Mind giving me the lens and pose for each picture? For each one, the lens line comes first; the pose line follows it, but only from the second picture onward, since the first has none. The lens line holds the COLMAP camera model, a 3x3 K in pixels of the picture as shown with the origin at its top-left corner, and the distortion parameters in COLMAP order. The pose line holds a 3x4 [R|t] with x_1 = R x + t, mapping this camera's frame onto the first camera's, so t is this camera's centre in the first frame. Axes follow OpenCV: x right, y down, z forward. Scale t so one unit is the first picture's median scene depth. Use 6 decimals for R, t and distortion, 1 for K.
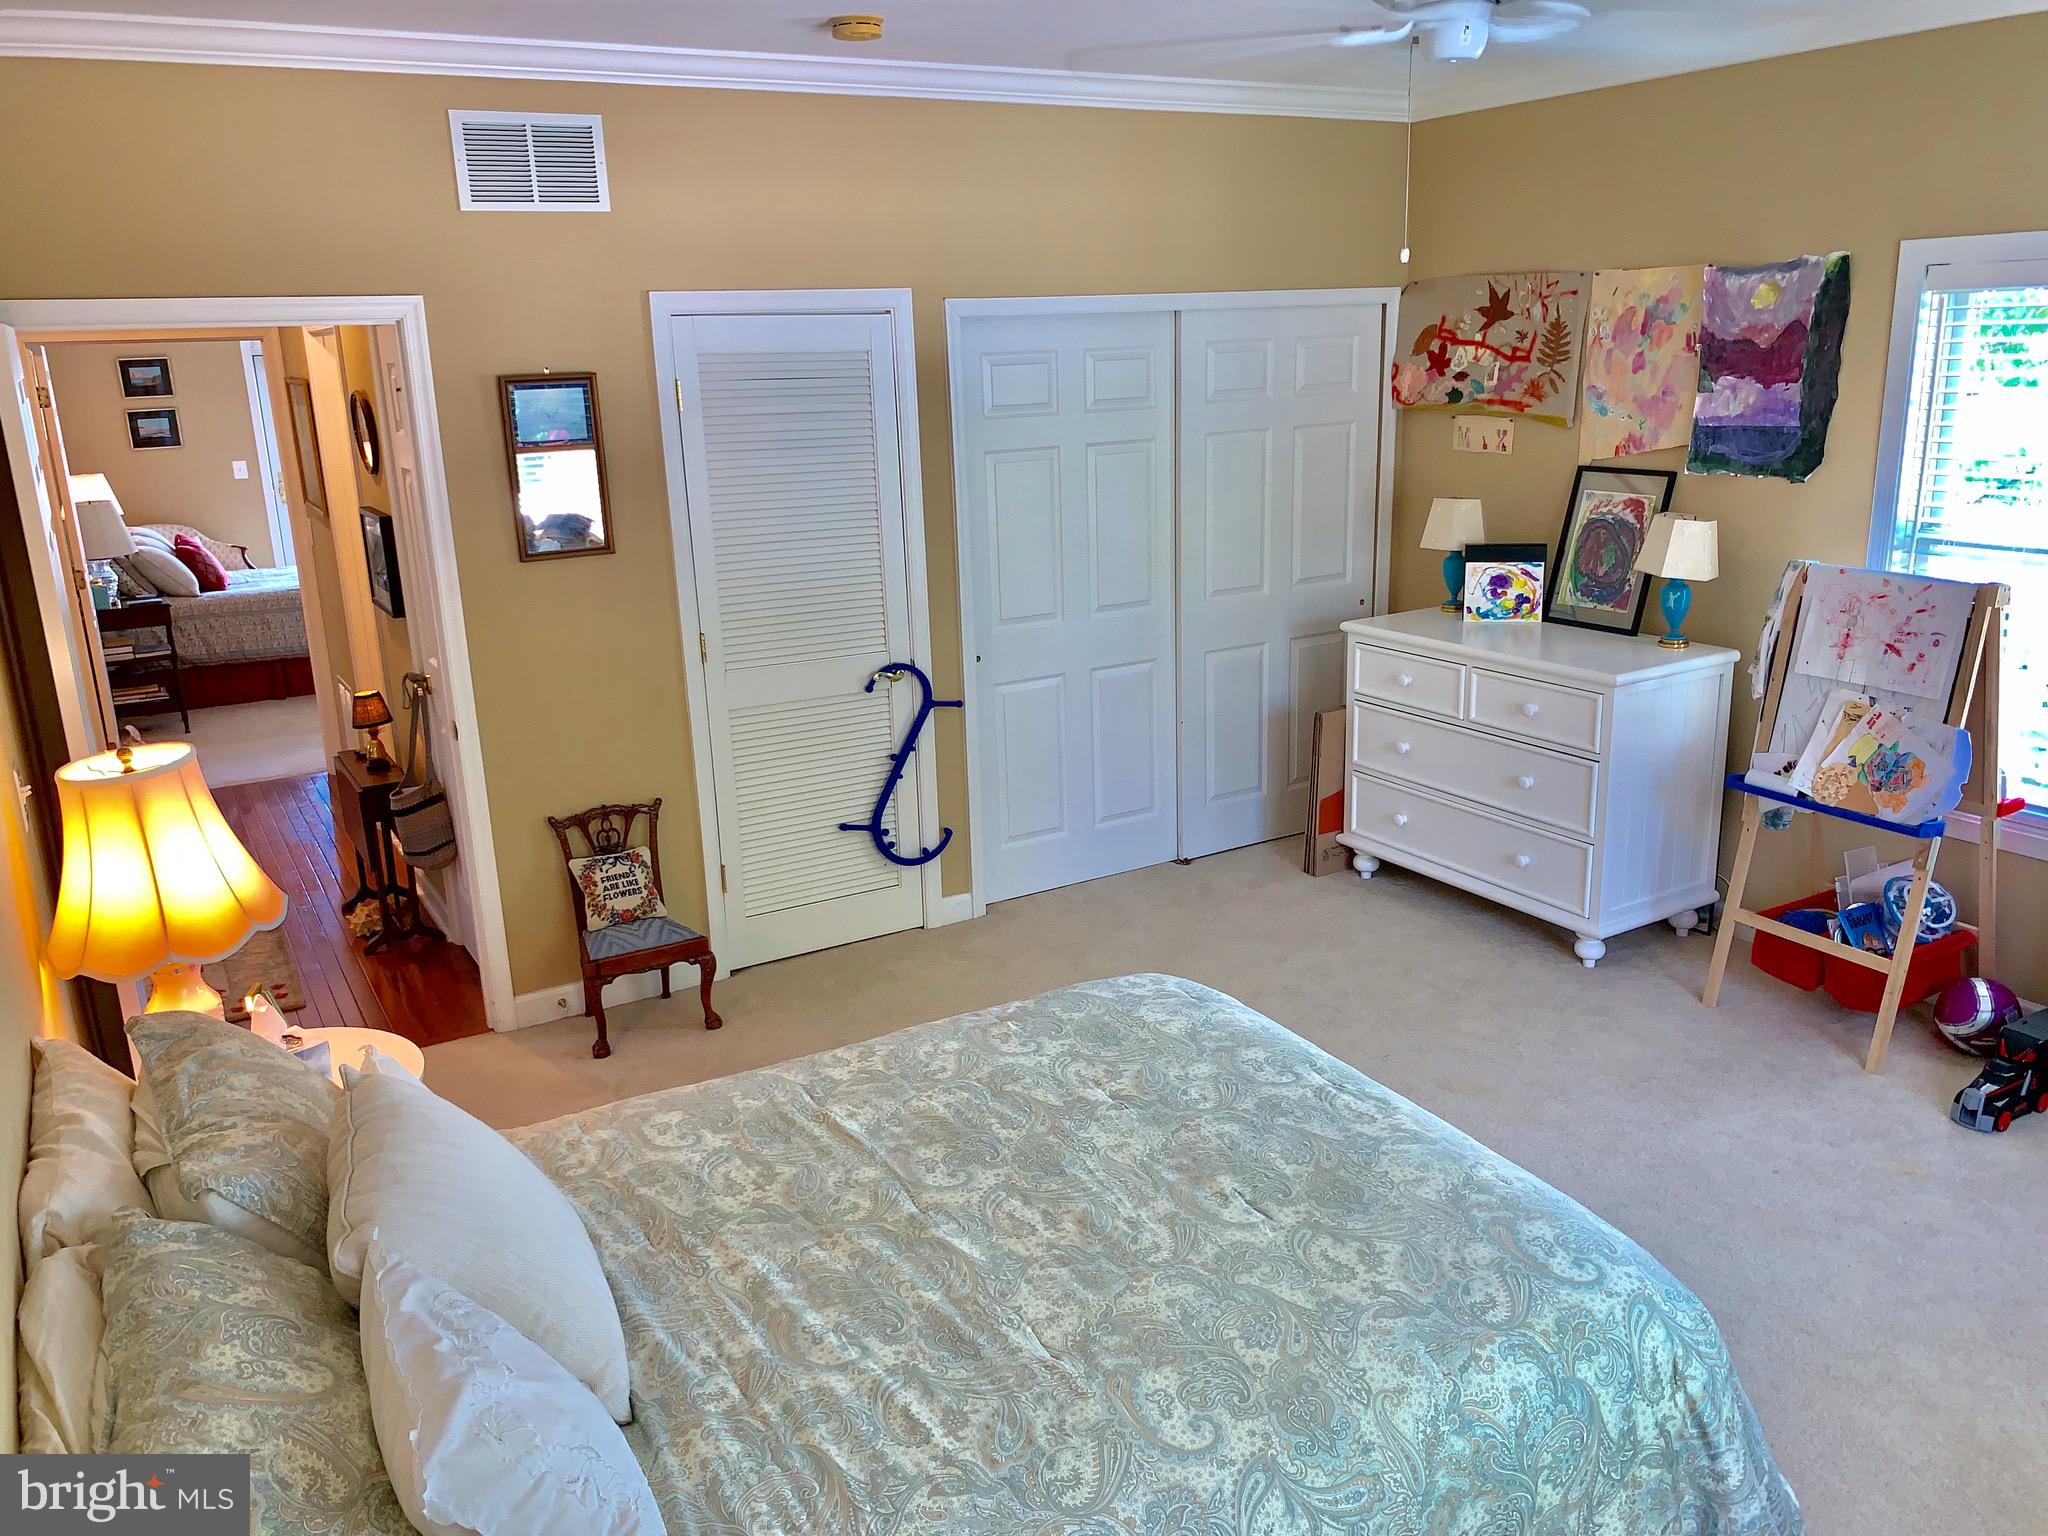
lens RADIAL K [[1562.5, 0, 1027.8], [0, 1562.5, 769.0], [0, 0, 1]] dist [0.047959, -0.080384]
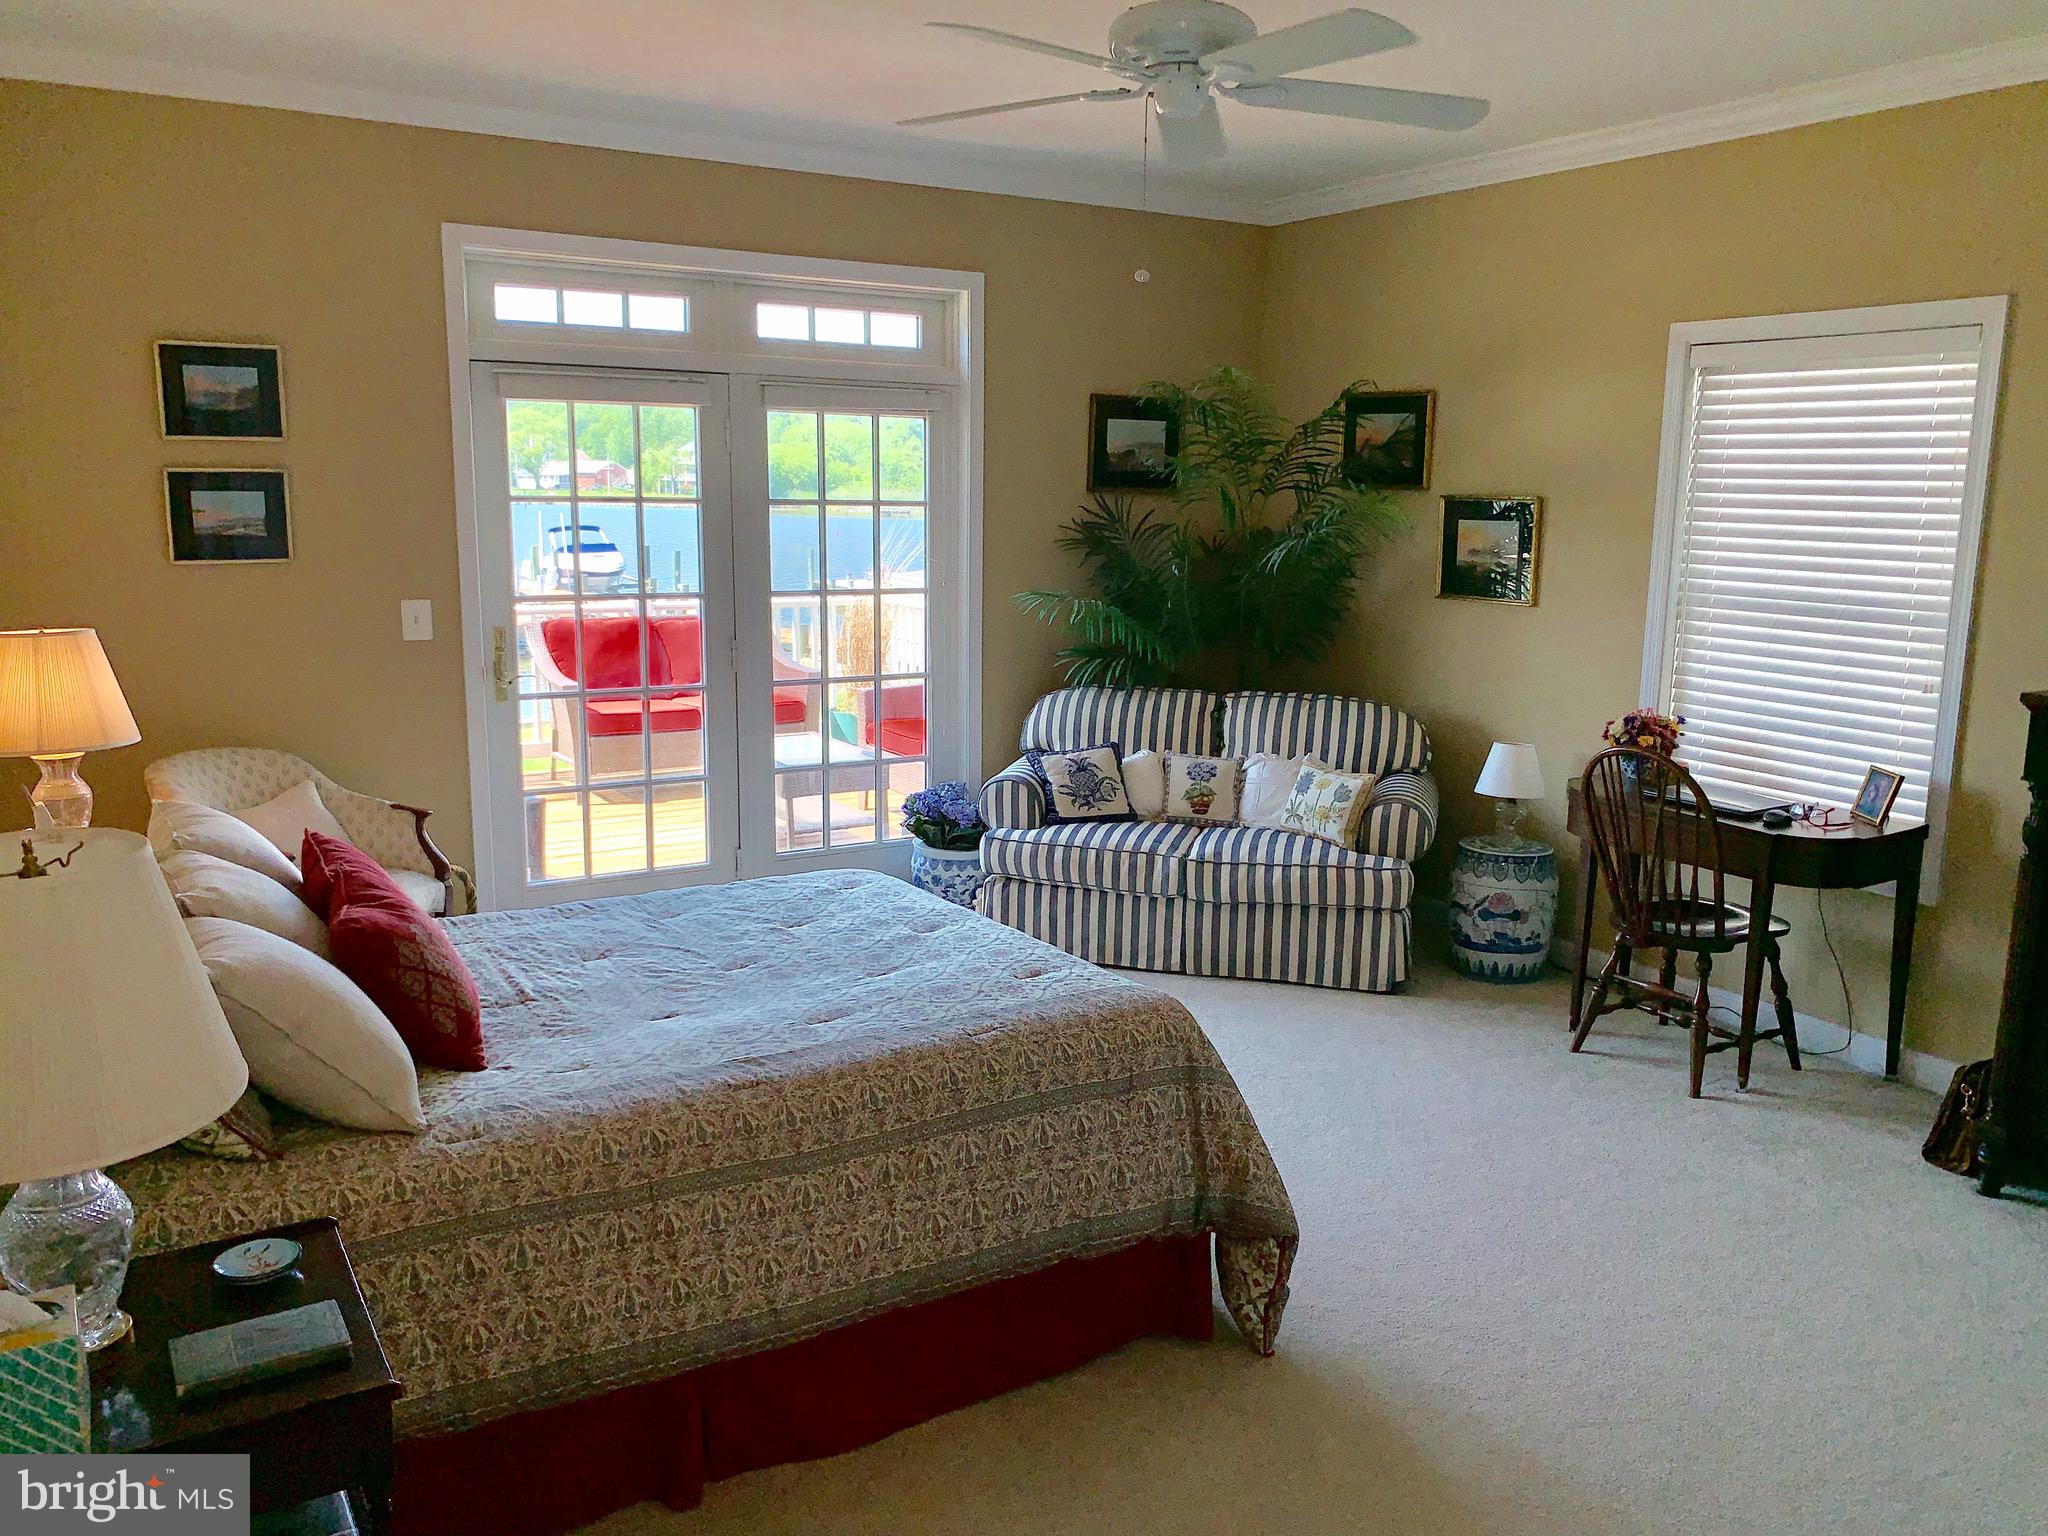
lens RADIAL K [[1562.5, 0, 1018.1], [0, 1562.5, 762.6], [0, 0, 1]] dist [0.047959, -0.080384]
pose [[0.998900, 0.044771, 0.013919, -0.354538], [-0.043296, 0.994769, -0.092519, -0.123682], [-0.017988, 0.091815, 0.995614, 0.596660]]
